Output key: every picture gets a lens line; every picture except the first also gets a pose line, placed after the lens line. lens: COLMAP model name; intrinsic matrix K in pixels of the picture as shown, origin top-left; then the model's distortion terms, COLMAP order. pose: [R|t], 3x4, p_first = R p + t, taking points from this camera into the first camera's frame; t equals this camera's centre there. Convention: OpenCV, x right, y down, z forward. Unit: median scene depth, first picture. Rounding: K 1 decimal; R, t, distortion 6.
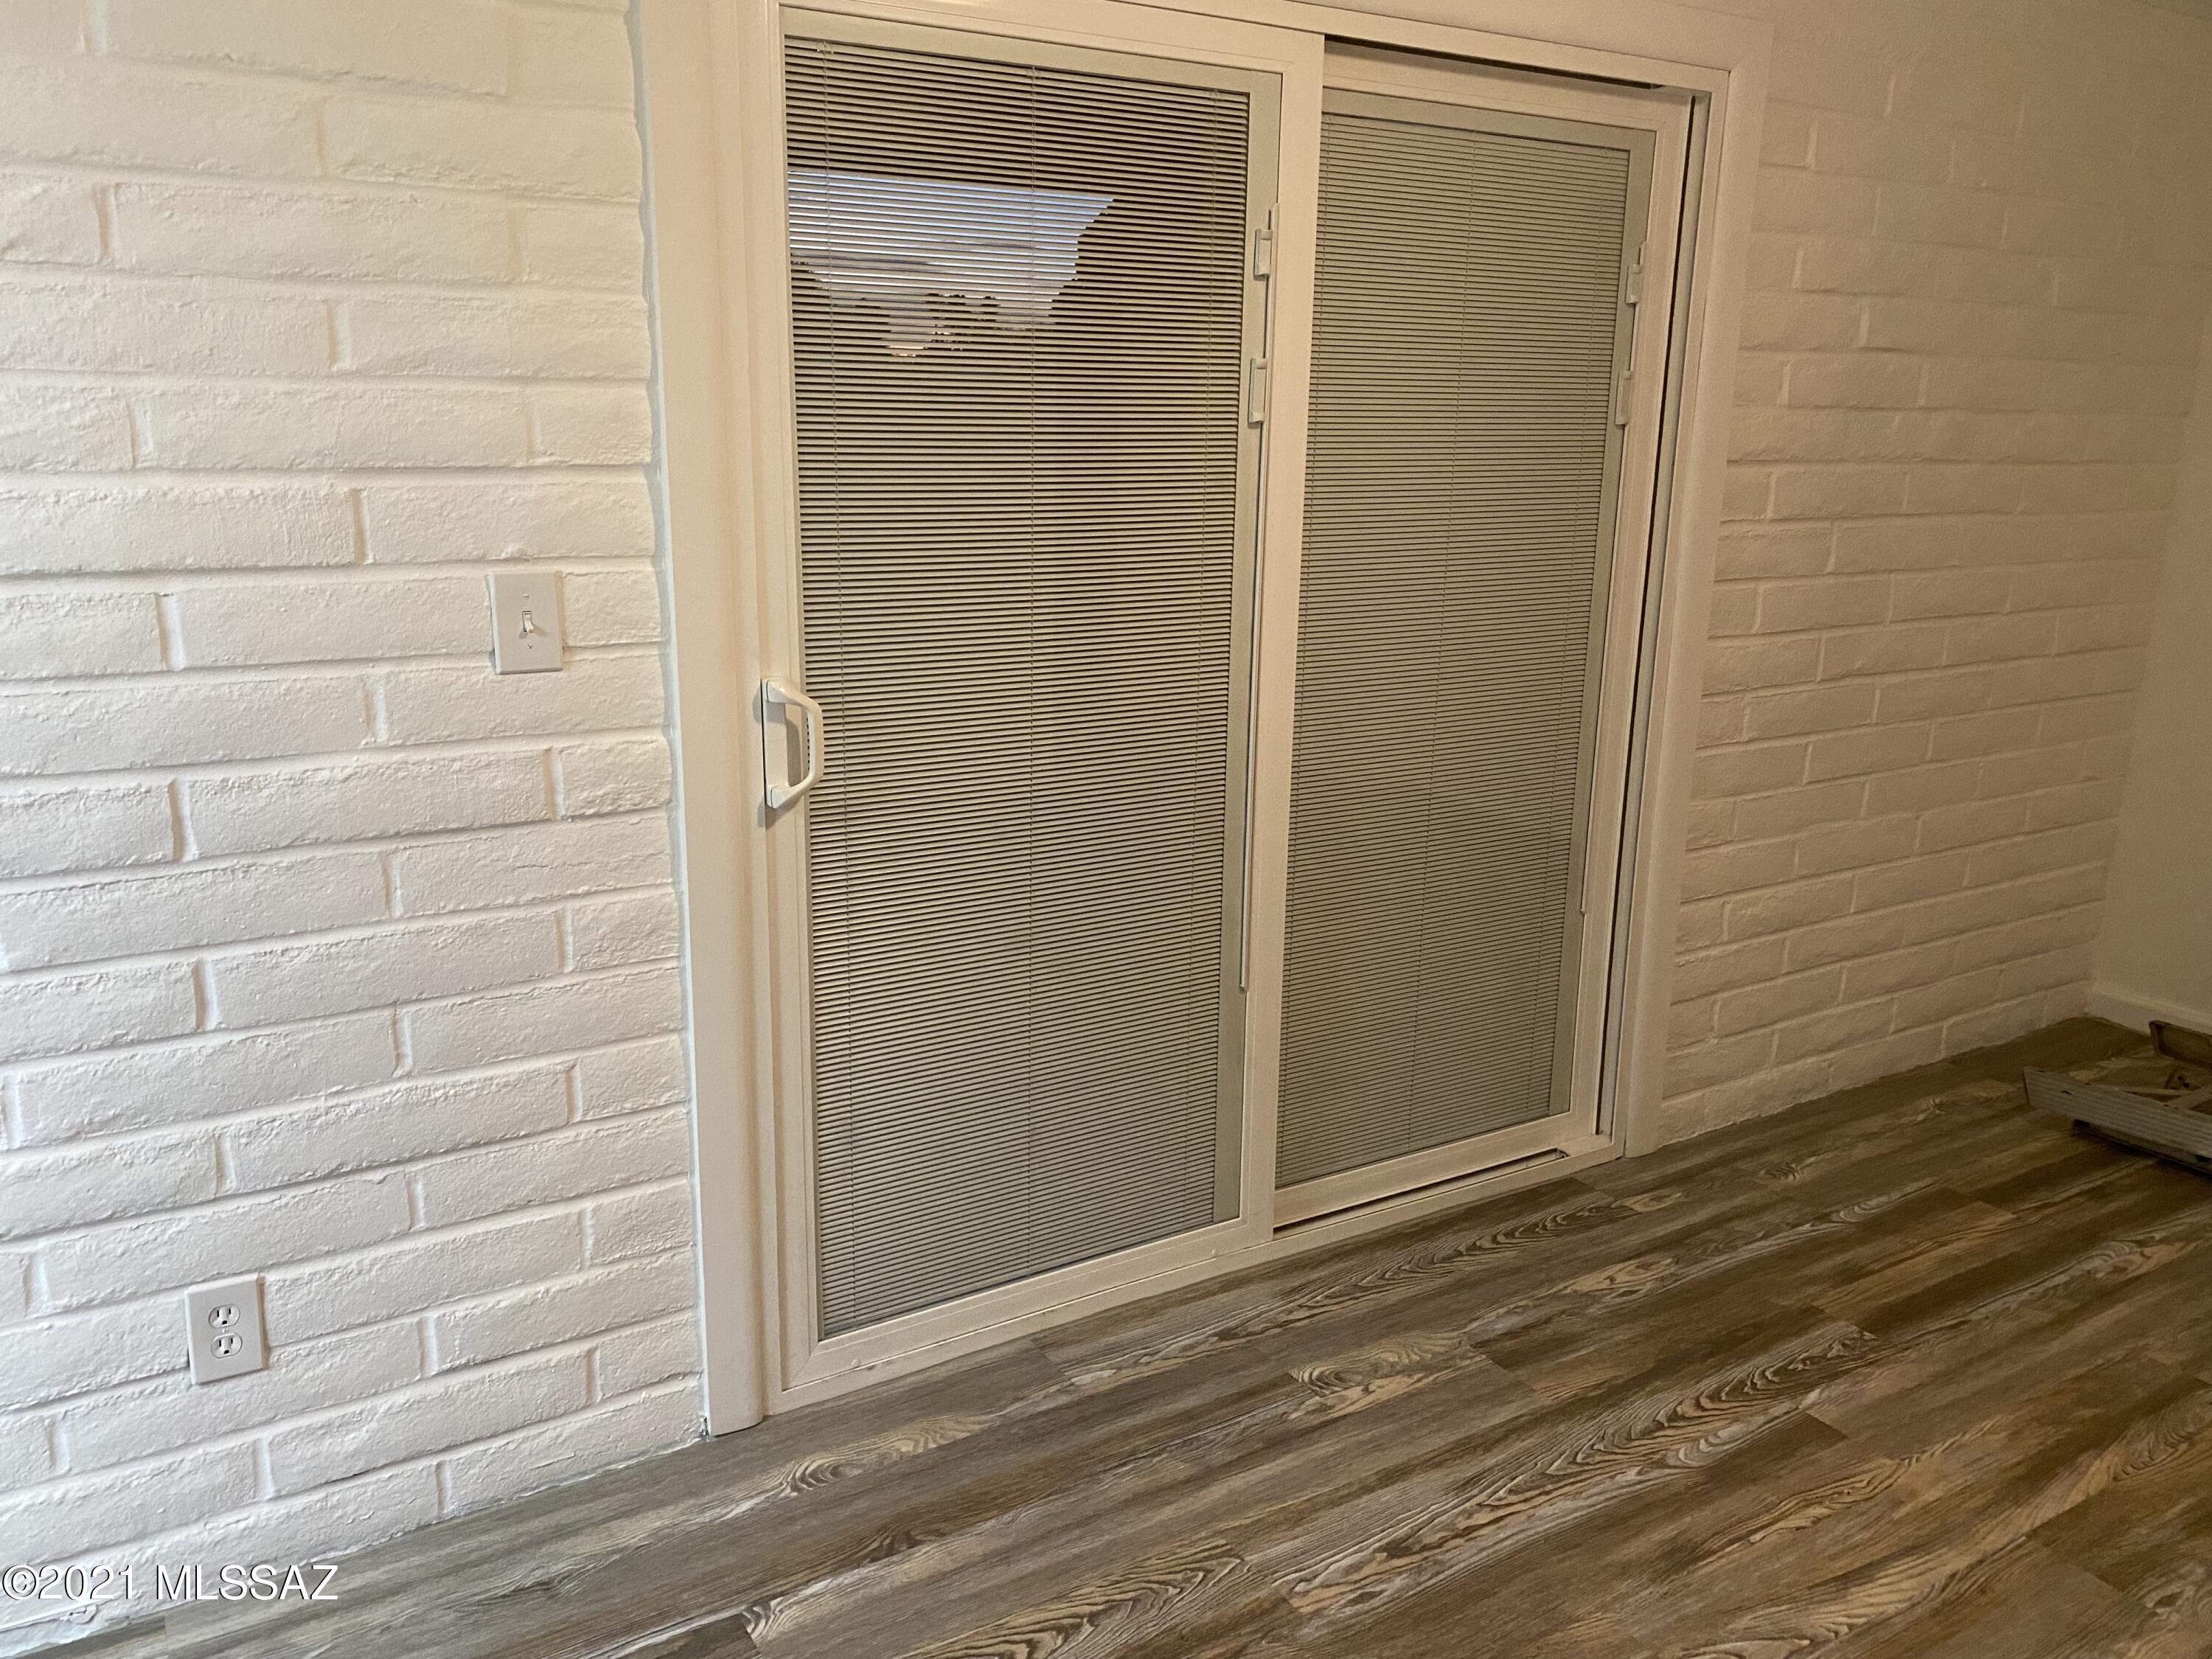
lens RADIAL K [[1699.0, 0, 1106.0], [0, 1699.0, 829.5], [0, 0, 1]] dist [0.036695, -0.004112]
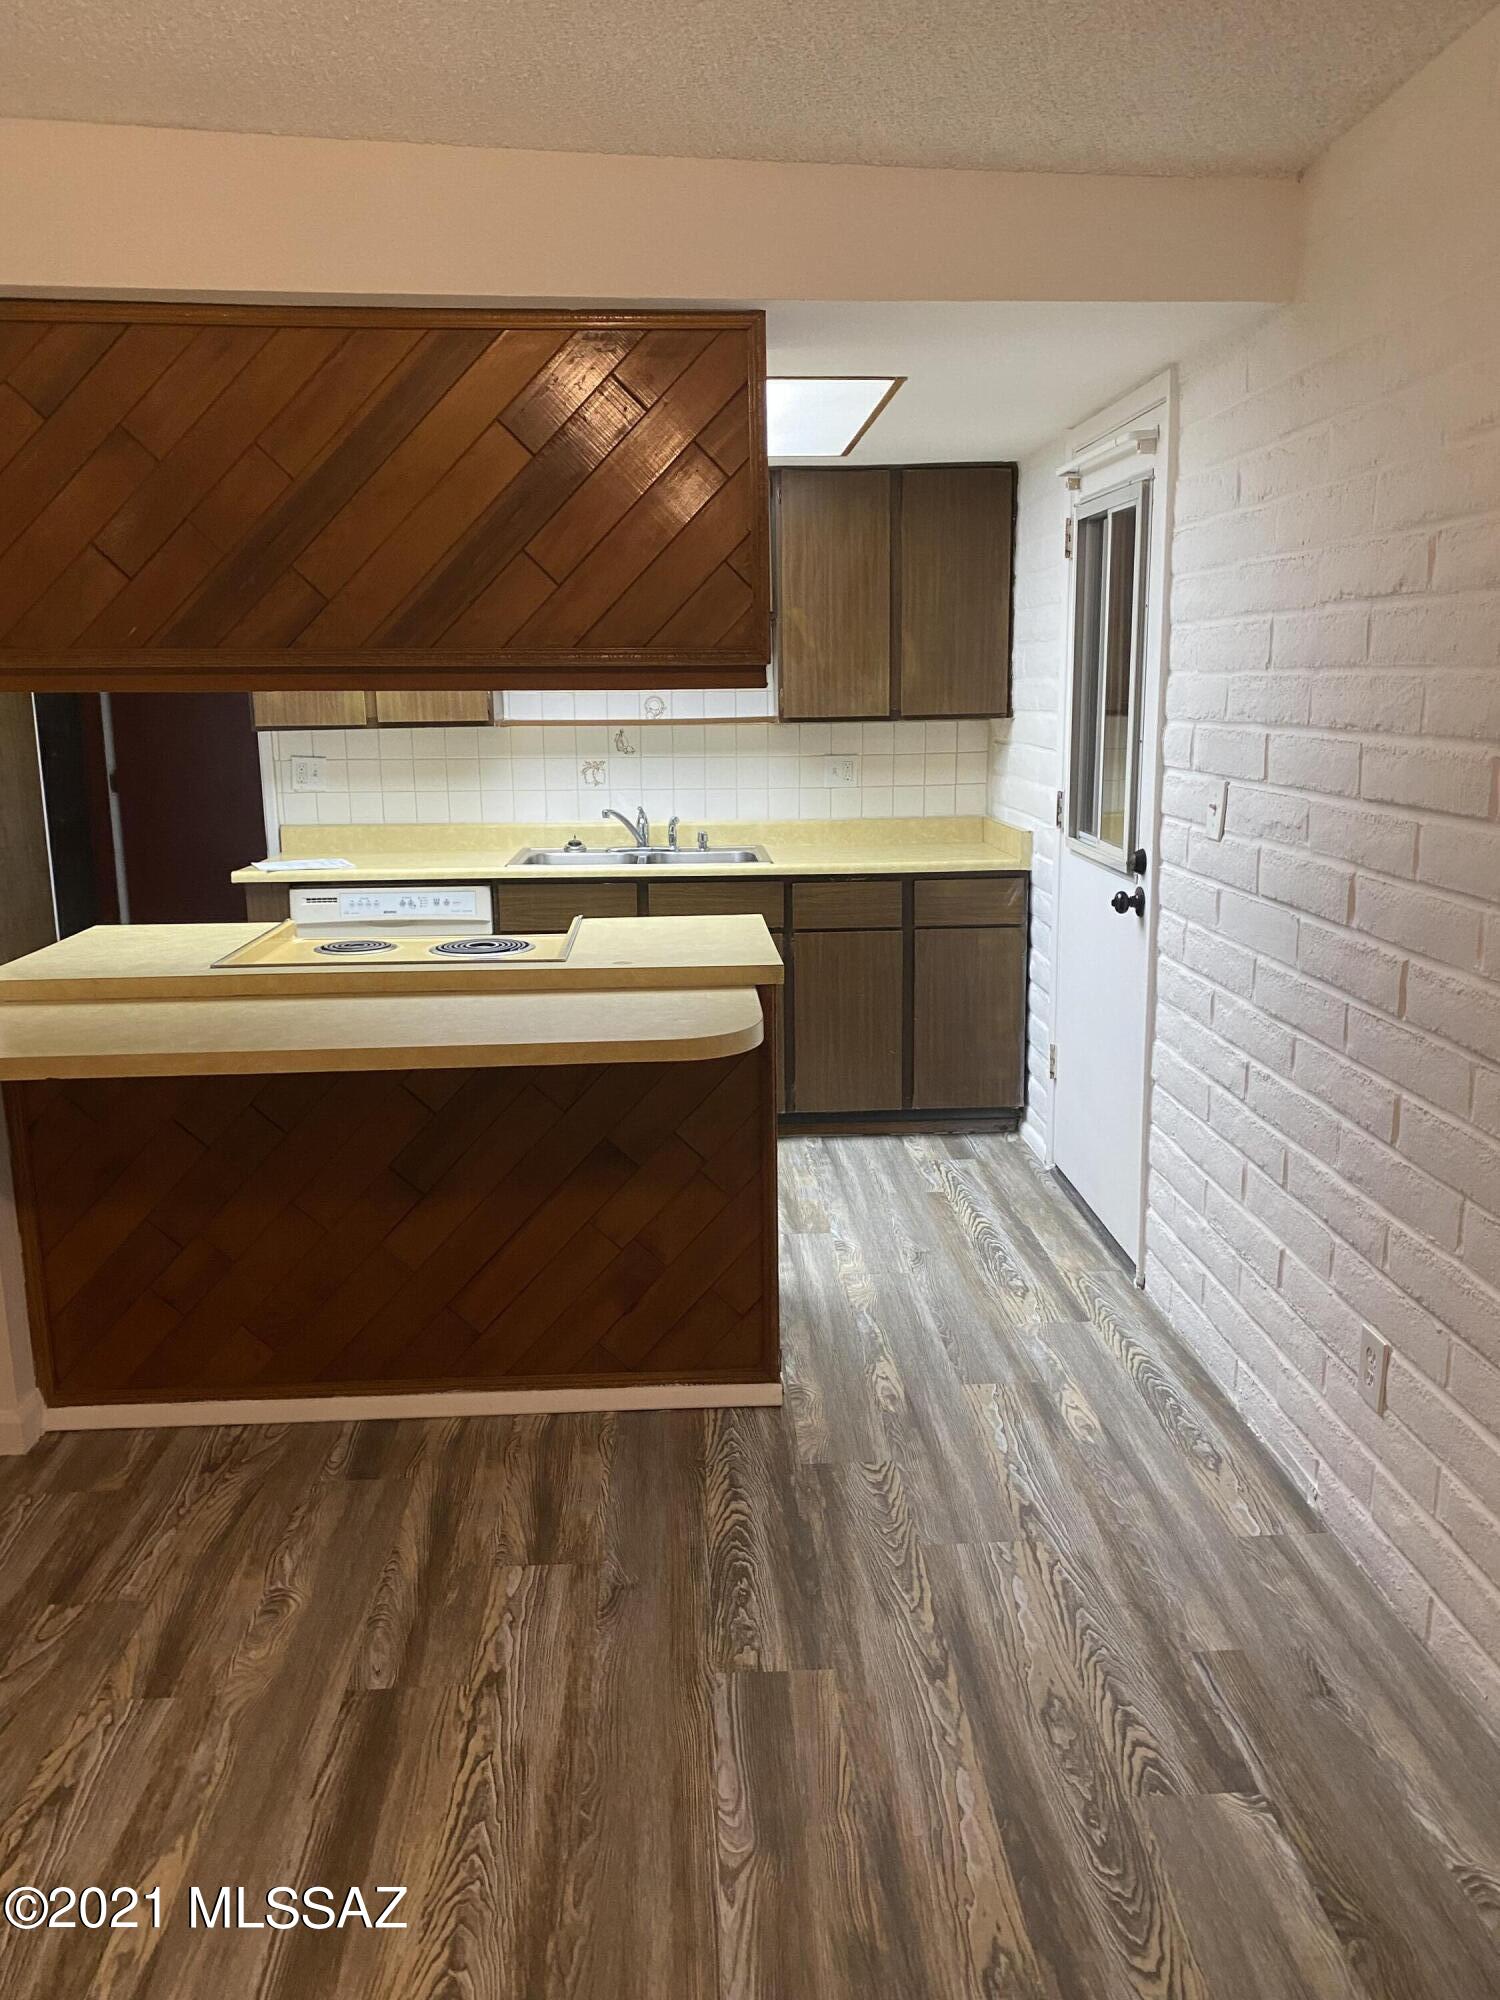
lens RADIAL K [[1536.2, 0, 750.0], [0, 1536.2, 1000.0], [0, 0, 1]] dist [0.036695, -0.004112]
pose [[-0.477867, 0.171121, -0.861604, 0.742230], [-0.212280, 0.929276, 0.302297, -0.249137], [0.852397, 0.327359, -0.407745, 1.022496]]
